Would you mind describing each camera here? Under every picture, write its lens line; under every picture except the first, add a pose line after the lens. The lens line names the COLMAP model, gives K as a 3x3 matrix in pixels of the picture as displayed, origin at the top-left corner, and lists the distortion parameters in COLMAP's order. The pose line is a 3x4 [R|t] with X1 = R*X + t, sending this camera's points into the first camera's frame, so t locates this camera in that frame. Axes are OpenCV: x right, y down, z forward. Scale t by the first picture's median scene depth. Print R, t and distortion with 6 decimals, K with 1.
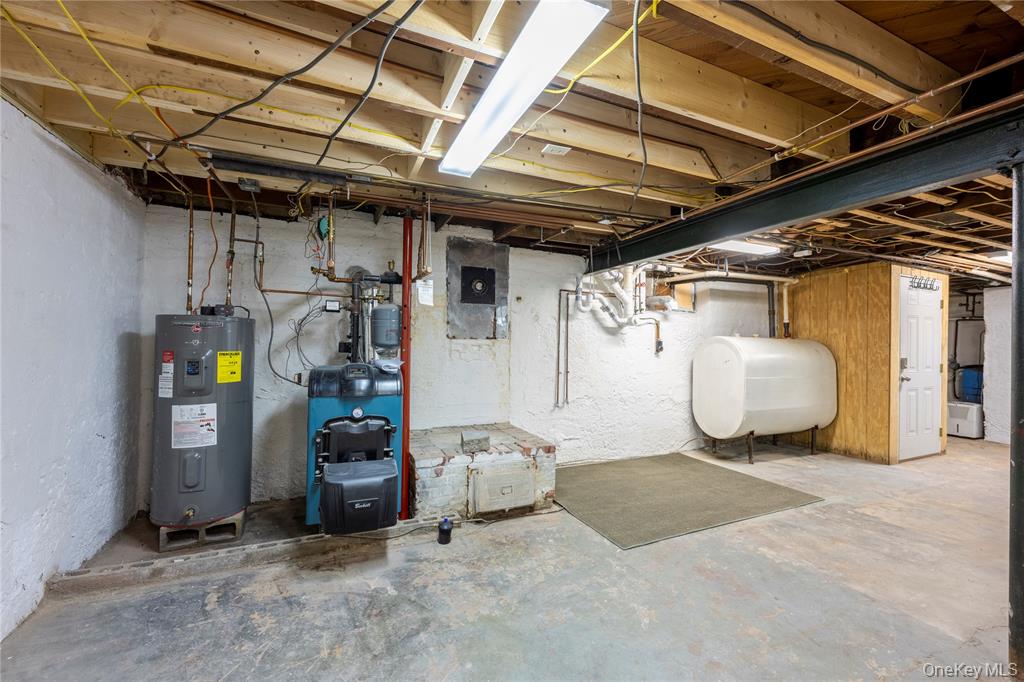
lens RADIAL K [[411.7, 0, 504.7], [0, 411.7, 340.6], [0, 0, 1]] dist [-0.000756, -0.000083]
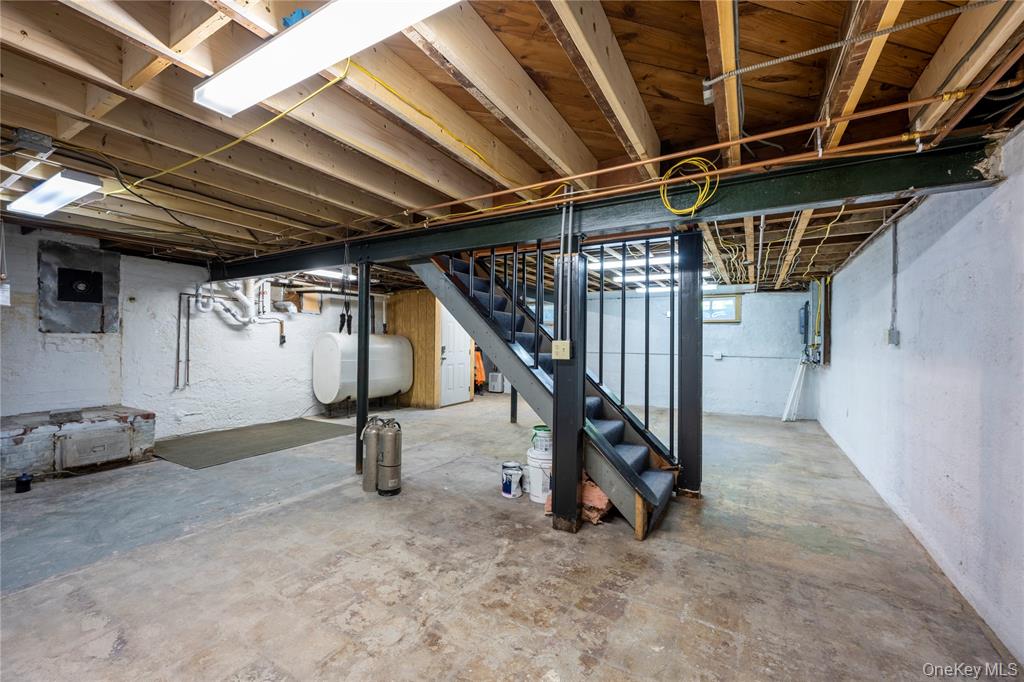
lens RADIAL K [[411.7, 0, 510.4], [0, 411.7, 340.2], [0, 0, 1]] dist [-0.000756, -0.000083]
pose [[0.799113, -0.002900, 0.601174, 0.183085], [-0.003209, 0.999954, 0.009088, 0.001703], [-0.601173, -0.009192, 0.799066, -0.570129]]
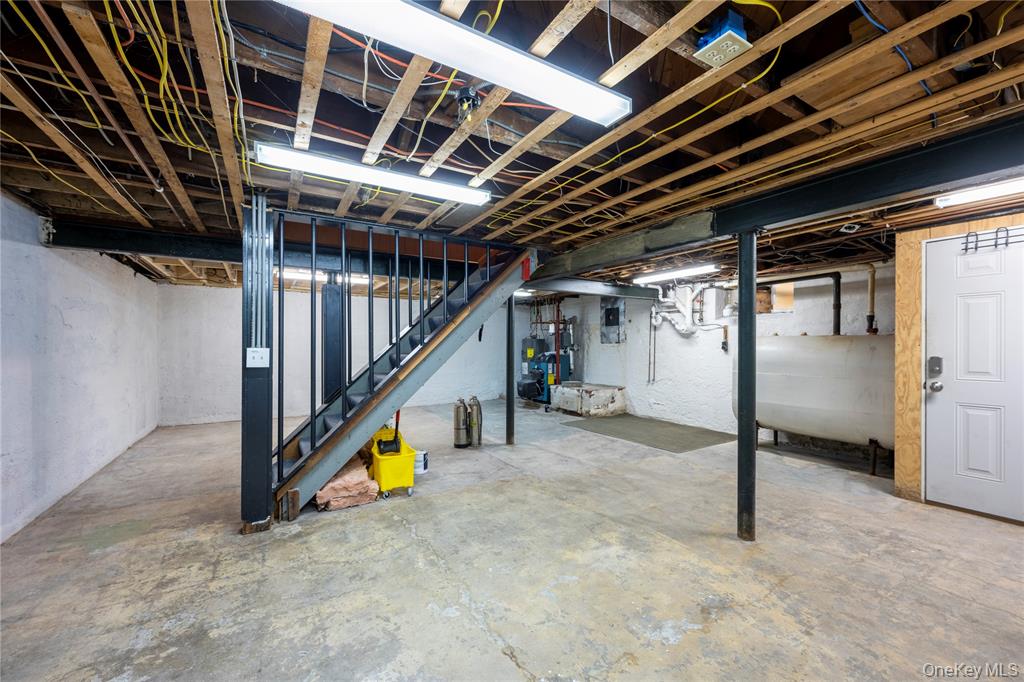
lens RADIAL K [[411.7, 0, 506.7], [0, 411.7, 349.1], [0, 0, 1]] dist [-0.000756, -0.000083]
pose [[0.136074, -0.007240, -0.990672, 1.705097], [0.004271, 0.999968, -0.006722, 0.032743], [0.990690, -0.003317, 0.136100, 0.192129]]
